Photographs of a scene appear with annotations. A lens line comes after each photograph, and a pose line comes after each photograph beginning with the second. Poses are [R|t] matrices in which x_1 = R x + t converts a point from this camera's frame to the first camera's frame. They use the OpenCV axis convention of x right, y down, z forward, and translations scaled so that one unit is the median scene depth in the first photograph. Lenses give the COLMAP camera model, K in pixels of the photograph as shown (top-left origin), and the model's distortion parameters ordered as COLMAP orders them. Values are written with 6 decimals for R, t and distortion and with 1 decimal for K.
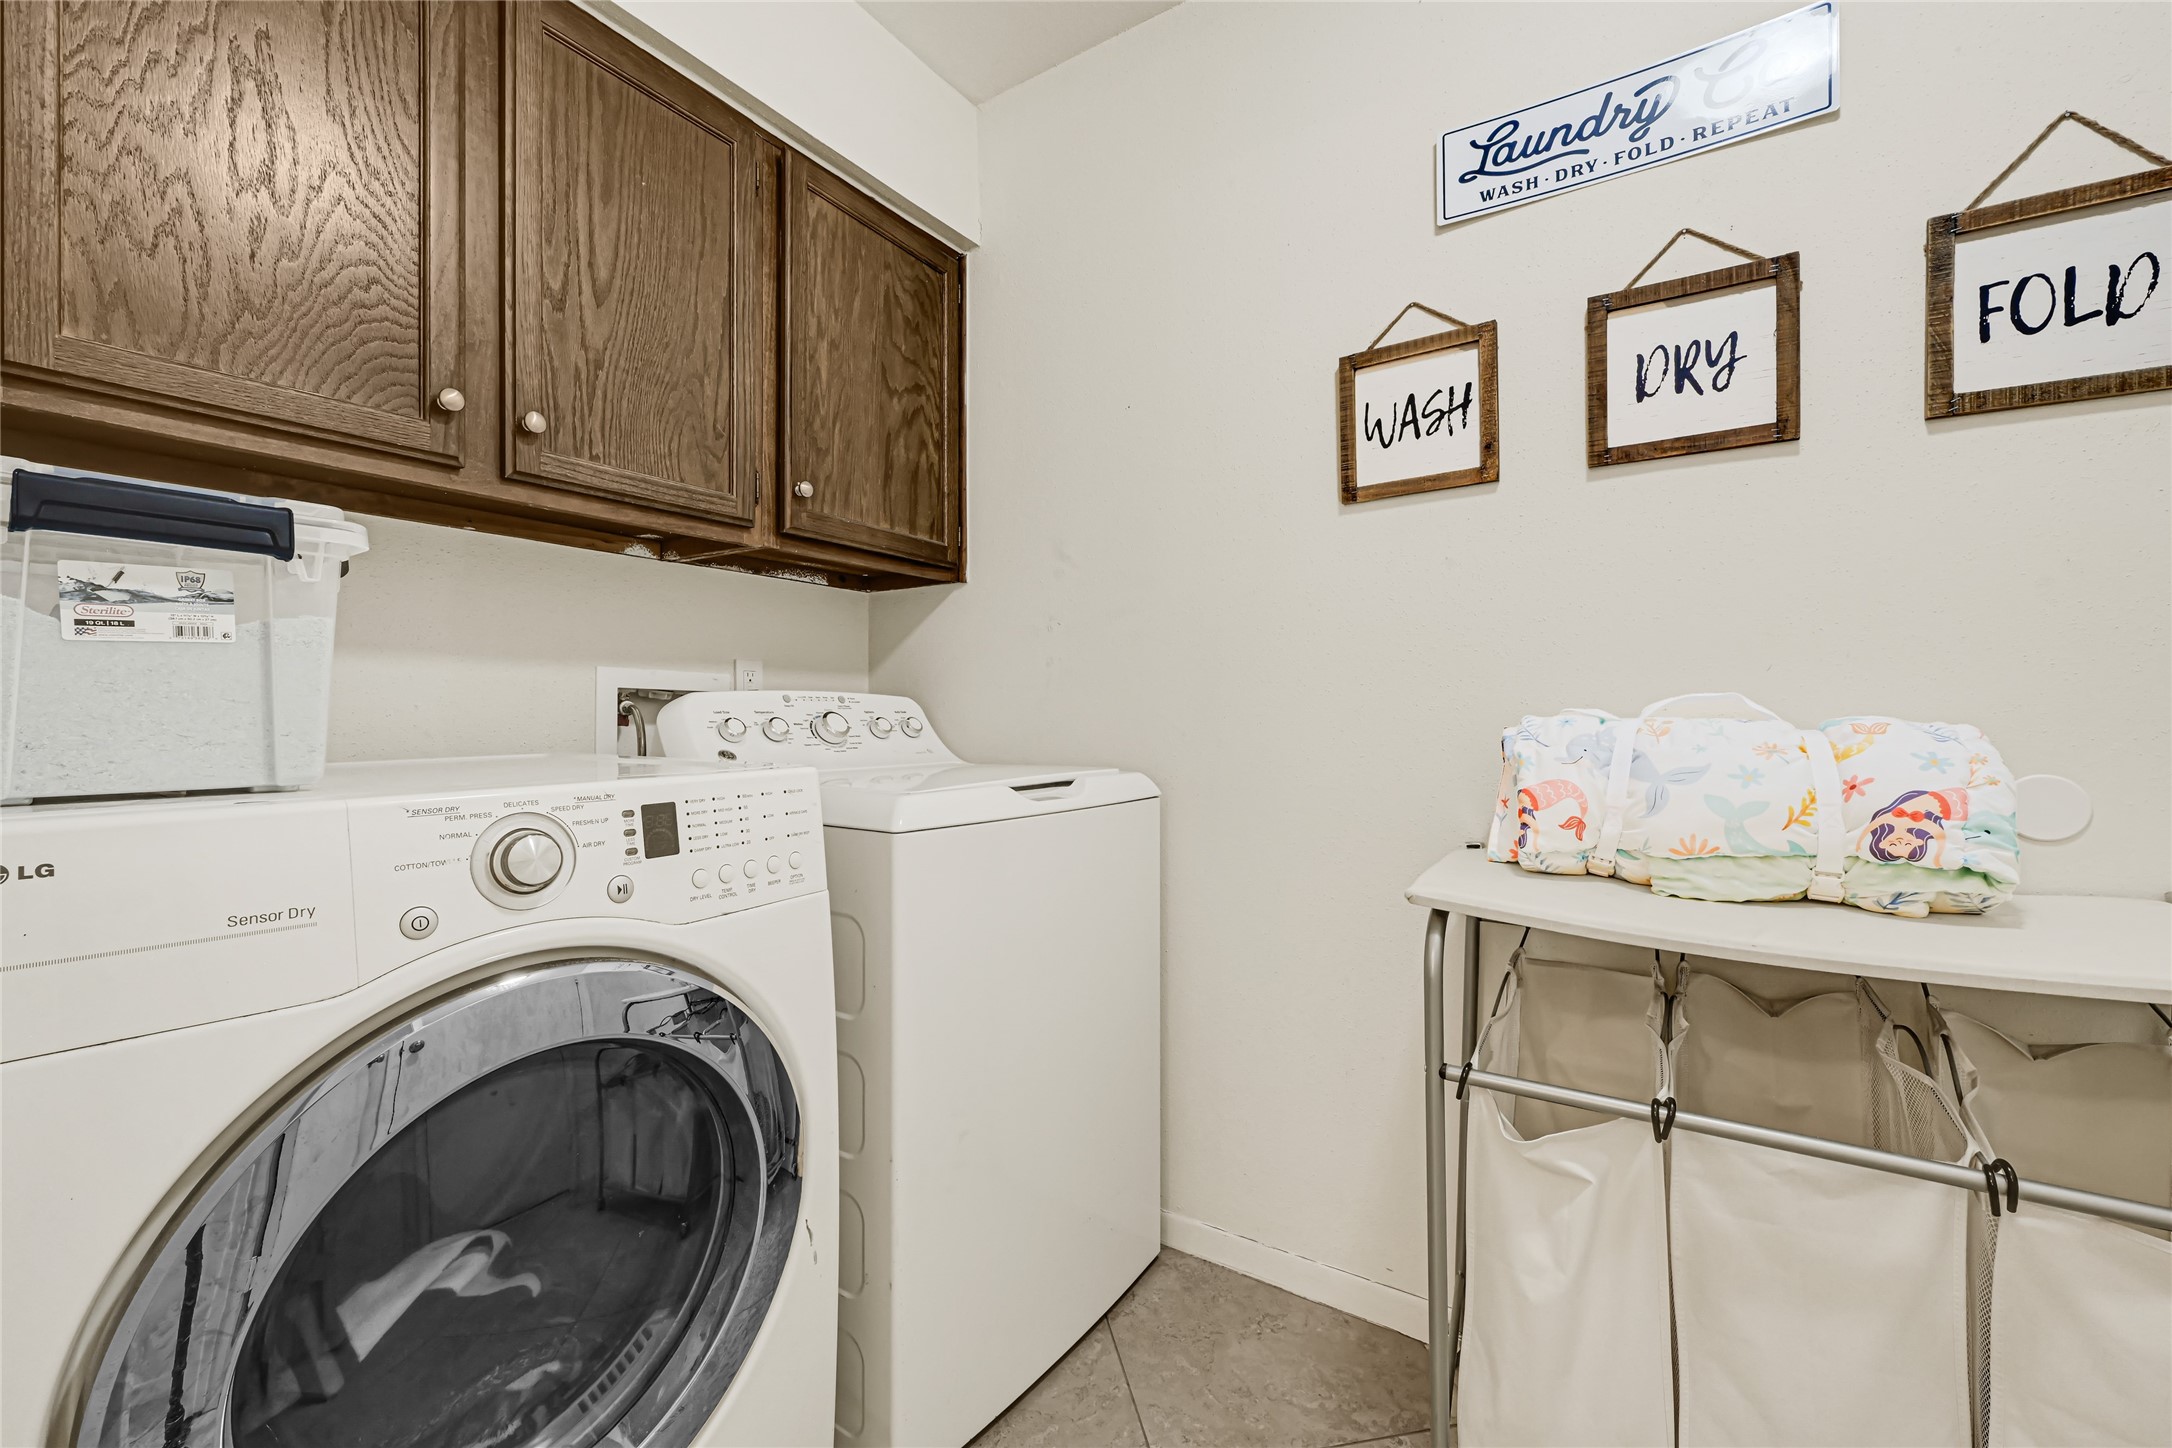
lens RADIAL K [[879.7, 0, 1092.8], [0, 879.7, 720.1], [0, 0, 1]] dist [0.002113, -0.000039]
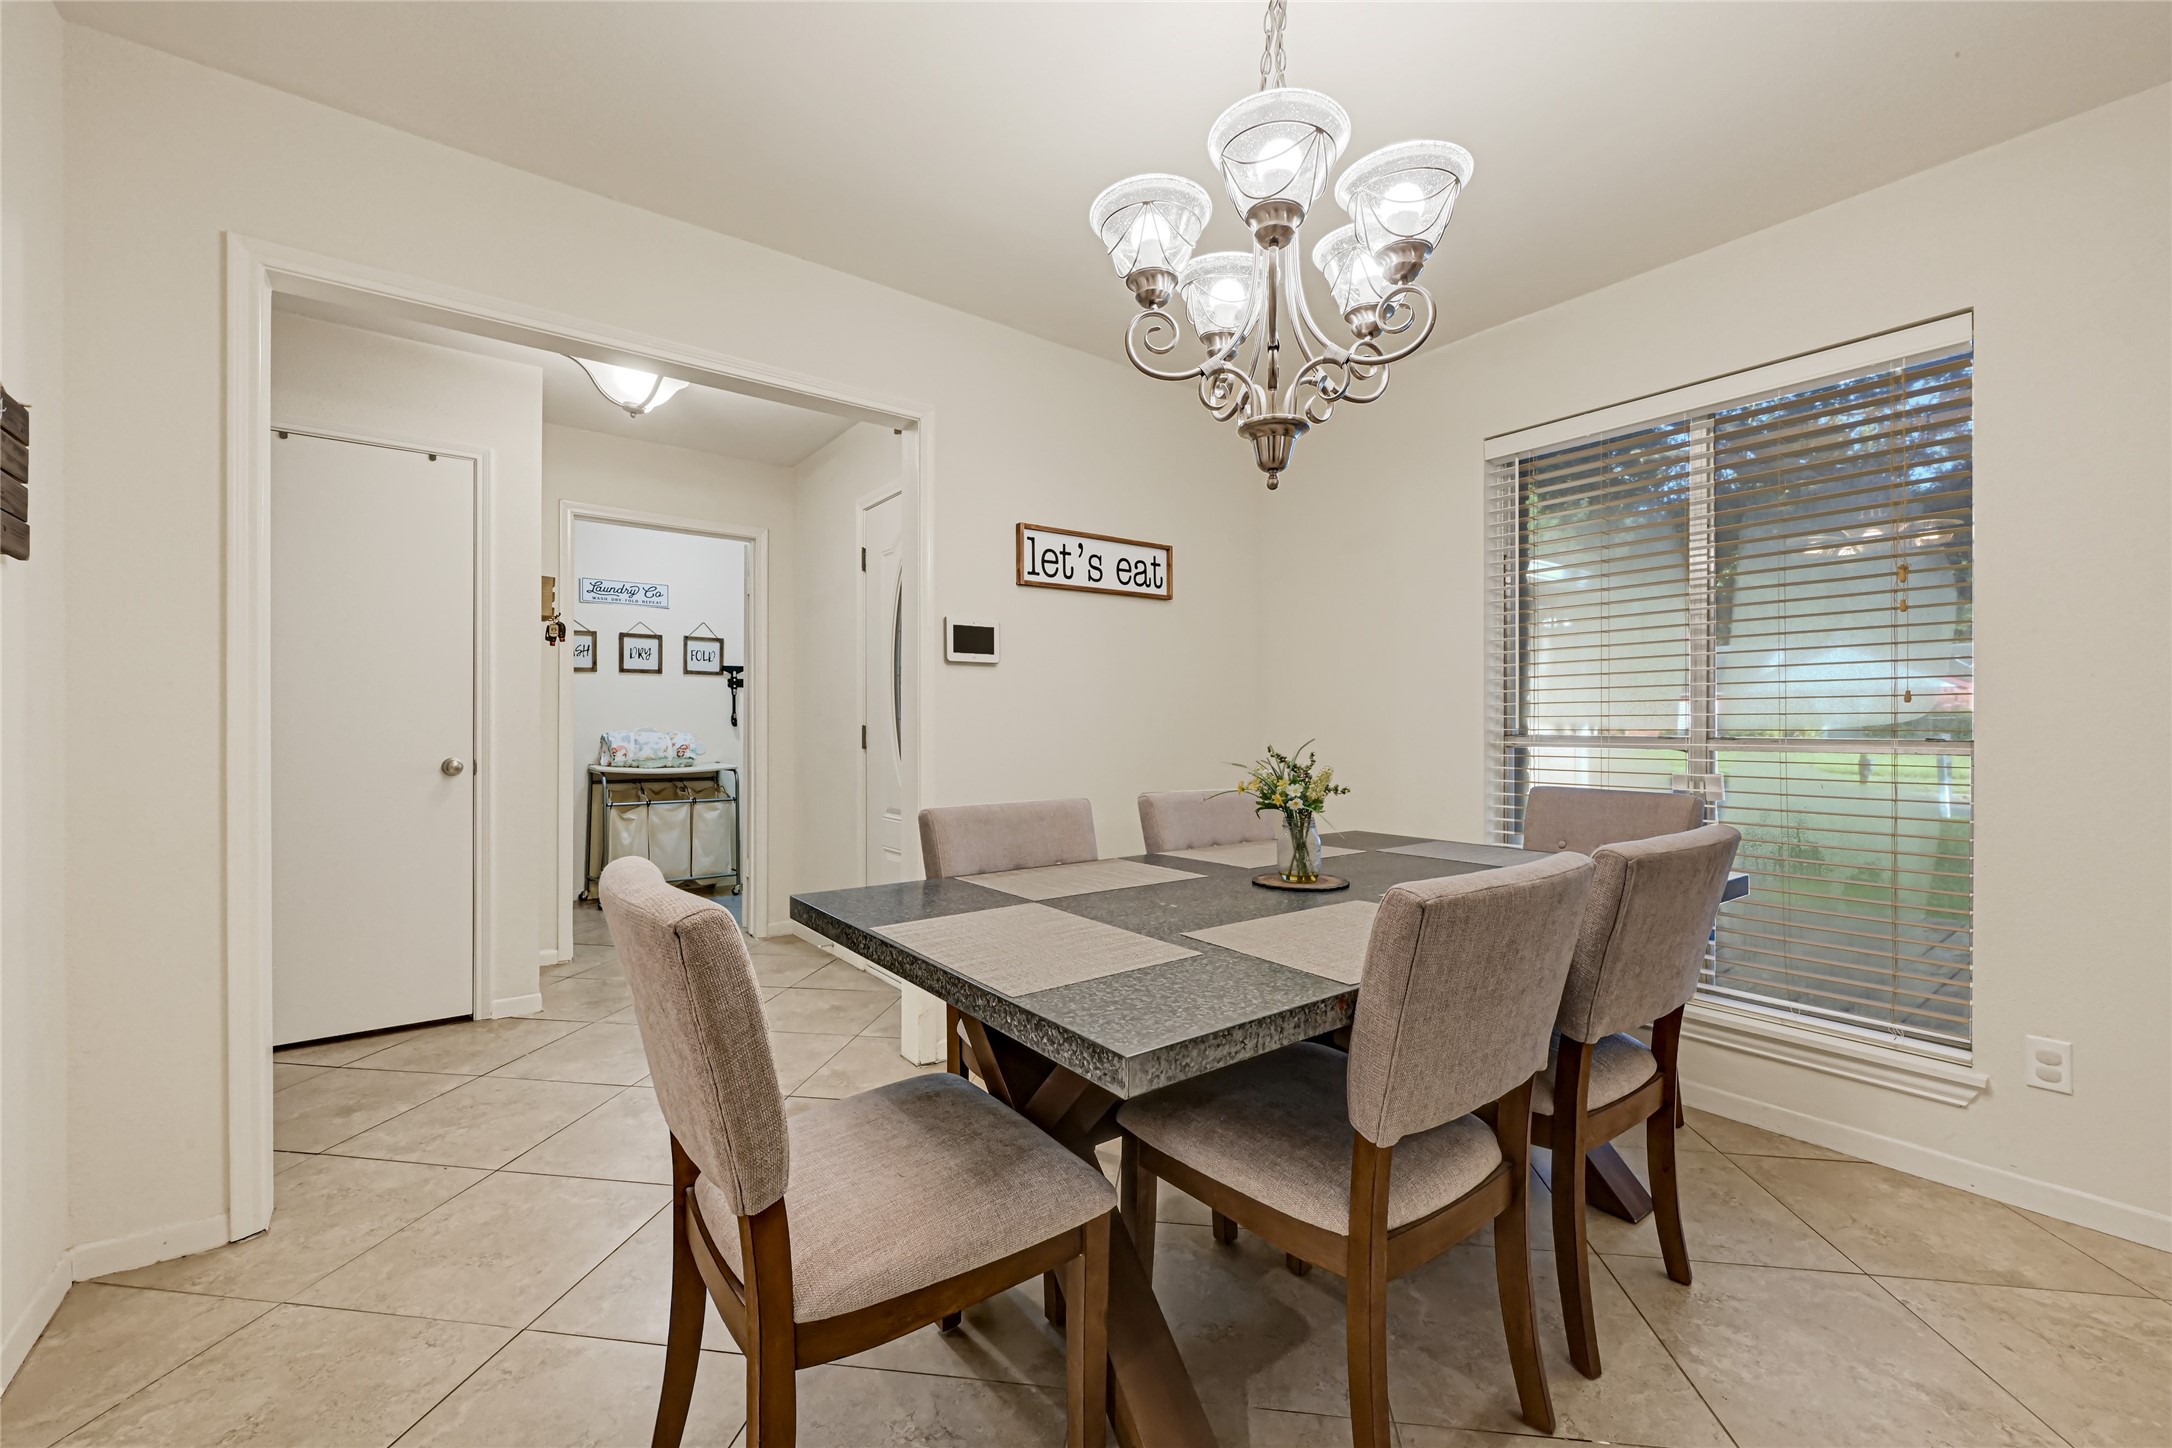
lens RADIAL K [[876.7, 0, 1088.1], [0, 876.7, 730.6], [0, 0, 1]] dist [0.000528, -0.000016]
pose [[0.344224, 0.003021, 0.938883, -2.806749], [-0.000733, 0.999995, -0.002949, 0.002048], [-0.938887, 0.000327, 0.344224, -2.746660]]
